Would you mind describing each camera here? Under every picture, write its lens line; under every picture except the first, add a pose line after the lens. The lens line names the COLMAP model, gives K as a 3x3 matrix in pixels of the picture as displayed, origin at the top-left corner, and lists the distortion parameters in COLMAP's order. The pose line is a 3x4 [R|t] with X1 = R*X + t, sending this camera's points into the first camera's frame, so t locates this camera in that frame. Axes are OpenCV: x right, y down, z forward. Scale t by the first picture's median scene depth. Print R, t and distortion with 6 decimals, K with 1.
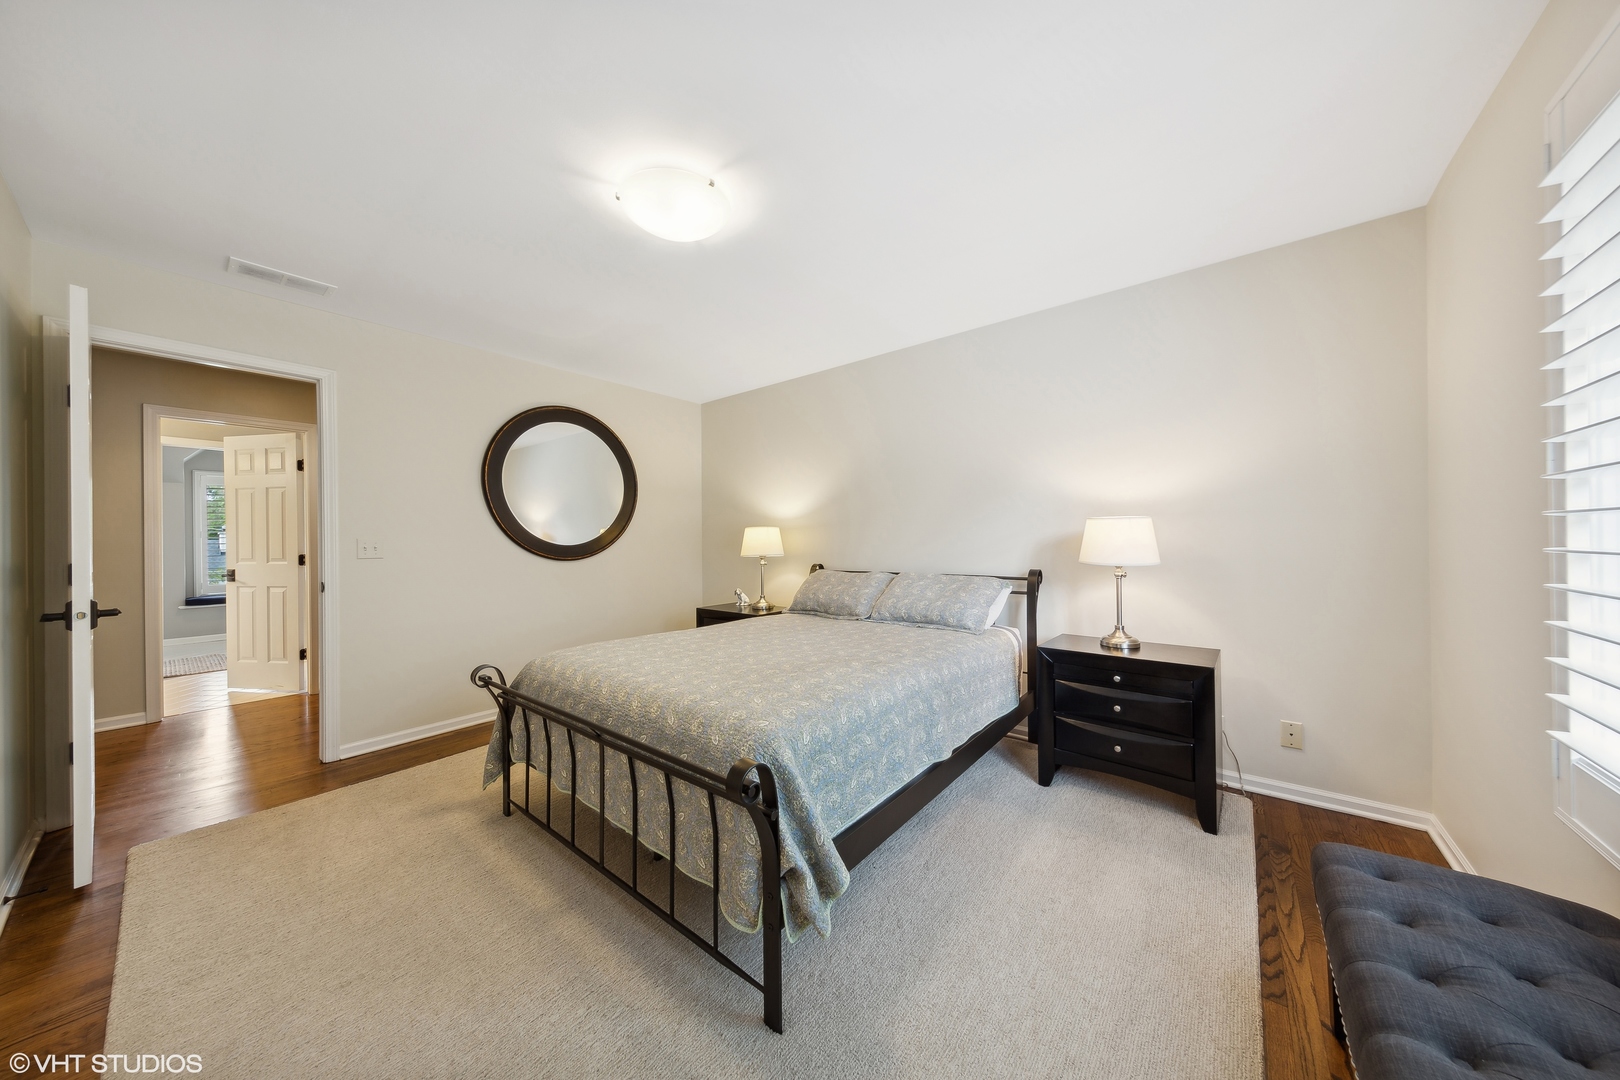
lens RADIAL K [[514.1, 0, 819.0], [0, 514.1, 535.2], [0, 0, 1]] dist [0.000720, -0.000125]
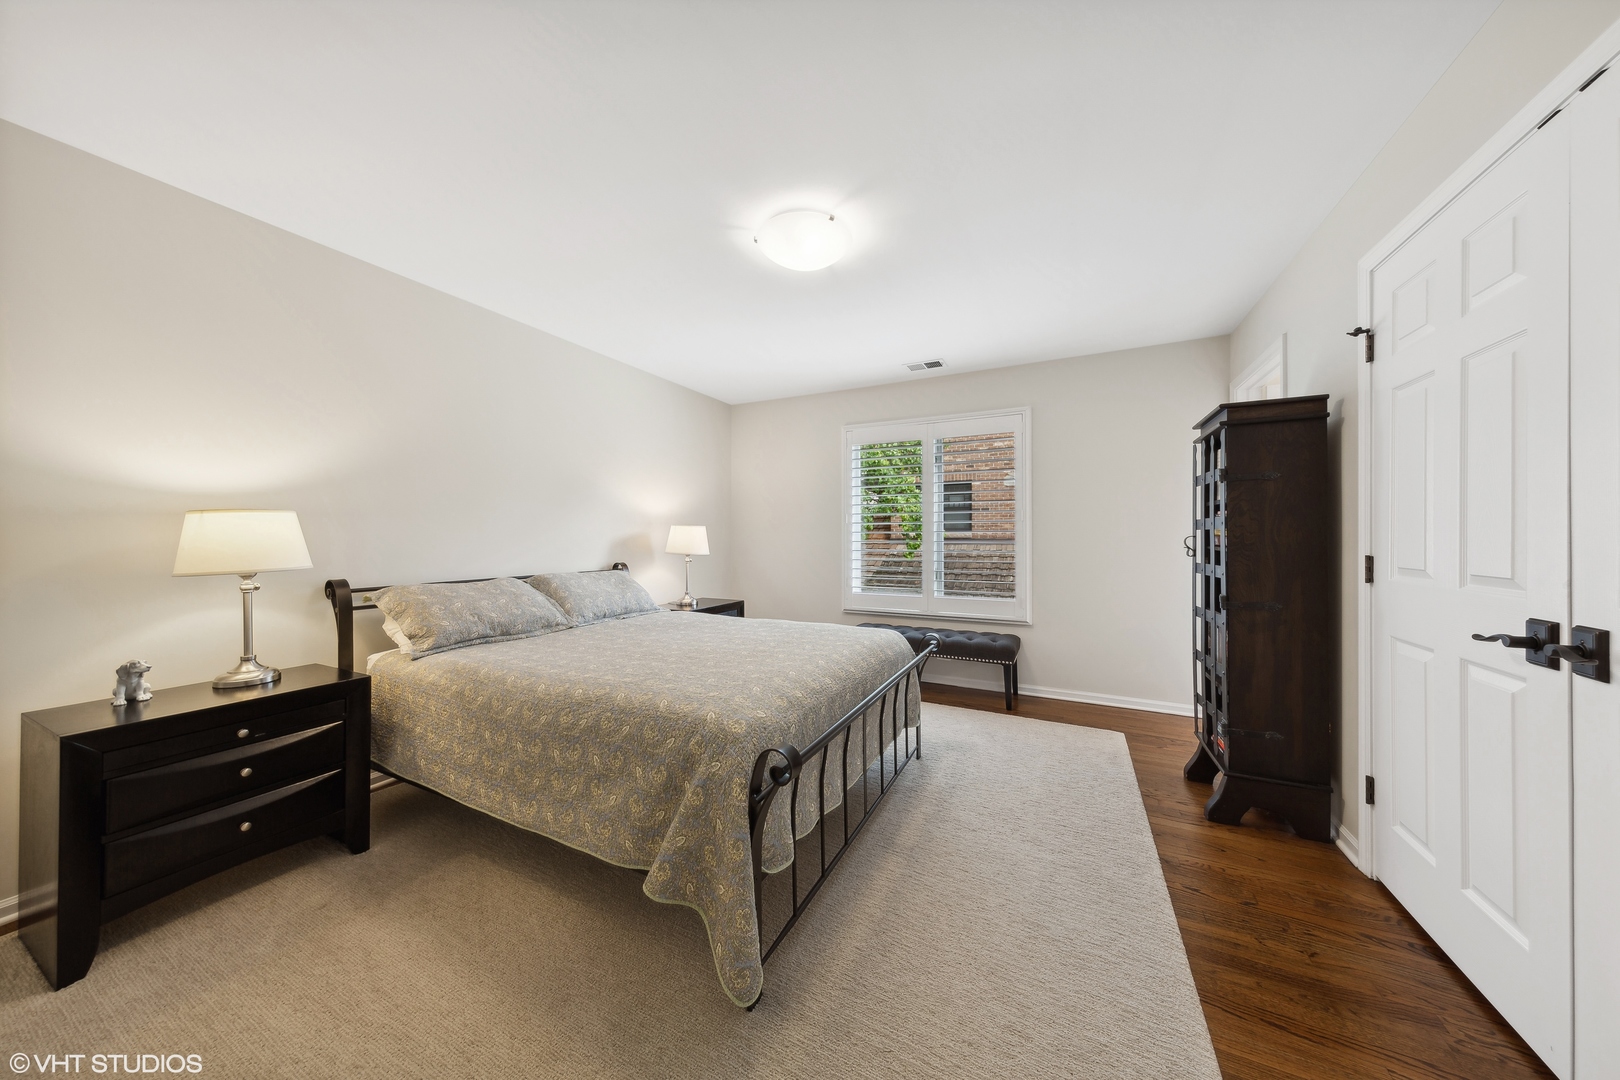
lens RADIAL K [[514.1, 0, 819.0], [0, 514.1, 535.2], [0, 0, 1]] dist [0.000720, -0.000125]
pose [[-0.232064, 0.016662, 0.972558, -0.599626], [0.005106, 0.999860, -0.015911, 0.015172], [-0.972687, 0.001273, -0.232117, 0.540711]]
